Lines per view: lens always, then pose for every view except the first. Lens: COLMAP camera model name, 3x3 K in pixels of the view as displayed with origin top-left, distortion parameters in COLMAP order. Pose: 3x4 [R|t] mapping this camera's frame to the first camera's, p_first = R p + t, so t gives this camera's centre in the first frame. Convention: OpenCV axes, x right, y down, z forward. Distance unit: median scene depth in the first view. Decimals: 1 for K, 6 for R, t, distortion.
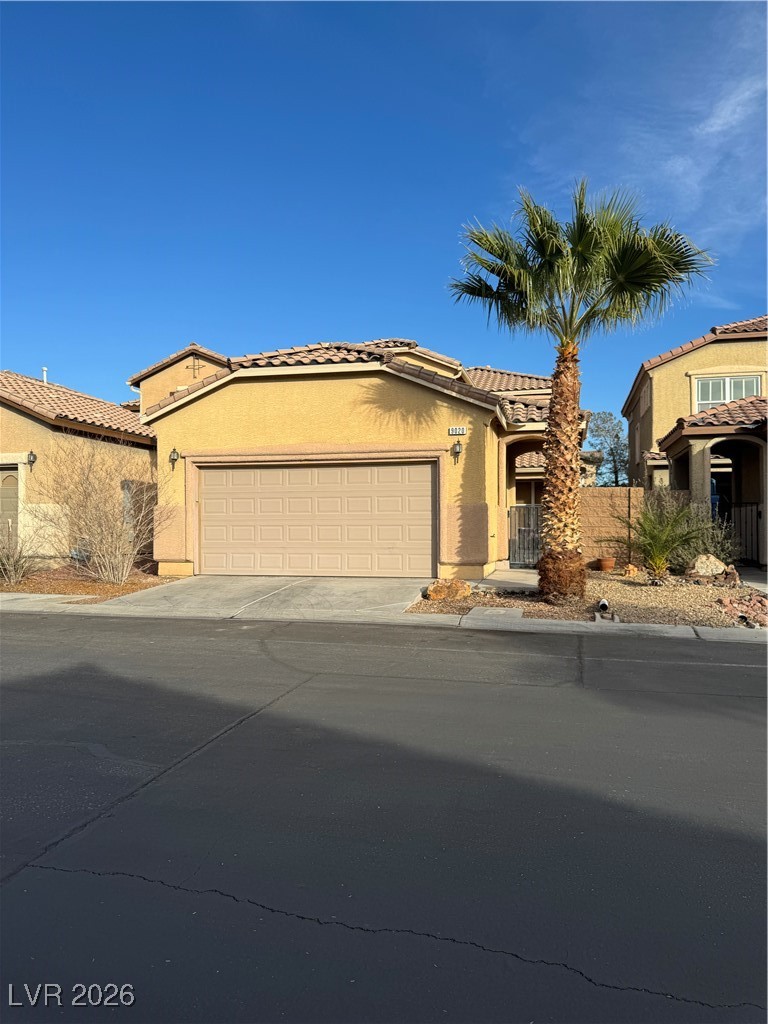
lens RADIAL K [[715.1, 0, 384.0], [0, 715.1, 514.3], [0, 0, 1]] dist [0.129076, -0.204223]
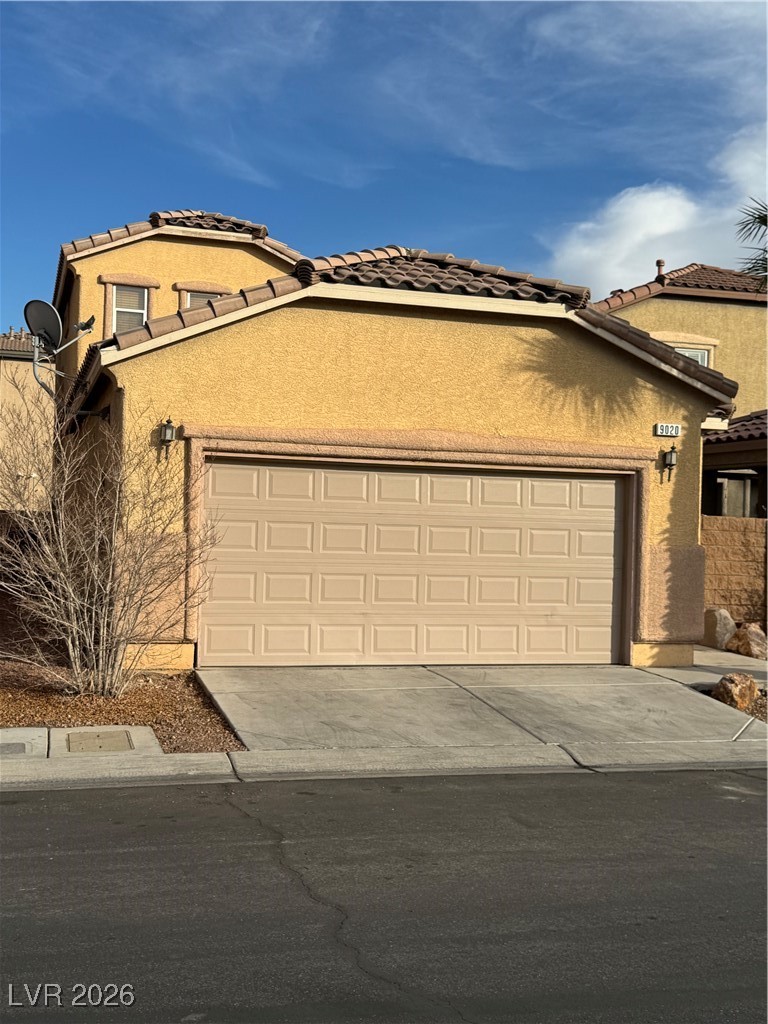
lens RADIAL K [[1198.9, 0, 384.0], [0, 1198.9, 512.0], [0, 0, 1]] dist [0.108638, 0.001409]
pose [[0.858327, 0.031129, 0.512158, -0.633900], [-0.039491, 0.999205, 0.005452, -0.039596], [-0.511581, -0.024905, 0.858874, 0.212797]]
